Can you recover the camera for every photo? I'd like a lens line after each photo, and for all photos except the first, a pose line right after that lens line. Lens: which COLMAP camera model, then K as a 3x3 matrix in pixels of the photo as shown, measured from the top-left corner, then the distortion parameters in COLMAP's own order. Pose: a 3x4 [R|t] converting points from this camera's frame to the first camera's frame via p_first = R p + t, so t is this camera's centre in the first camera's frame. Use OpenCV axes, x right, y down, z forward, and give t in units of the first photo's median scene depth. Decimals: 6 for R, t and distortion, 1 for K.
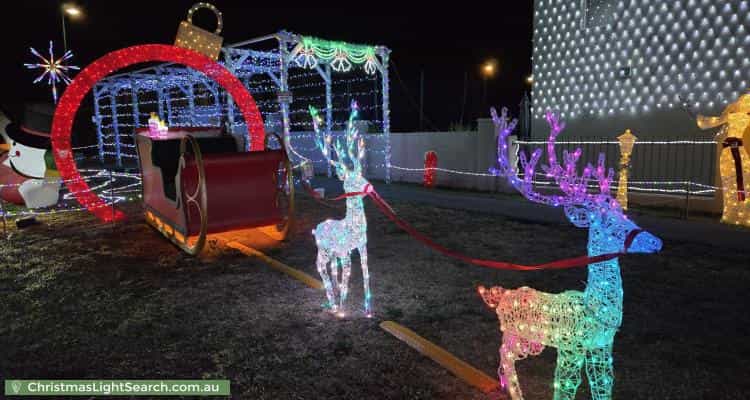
lens RADIAL K [[507.4, 0, 380.4], [0, 507.4, 203.7], [0, 0, 1]] dist [0.077085, -0.068169]
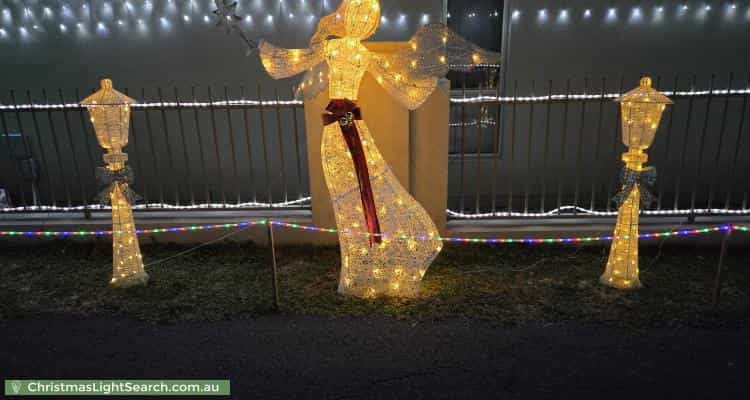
lens RADIAL K [[526.8, 0, 375.0], [0, 526.8, 200.0], [0, 0, 1]] dist [0.059457, -0.074515]
pose [[0.713090, -0.200135, 0.671900, 0.378152], [0.106440, 0.978184, 0.178401, -0.117425], [-0.692946, -0.055699, 0.718835, 0.640837]]
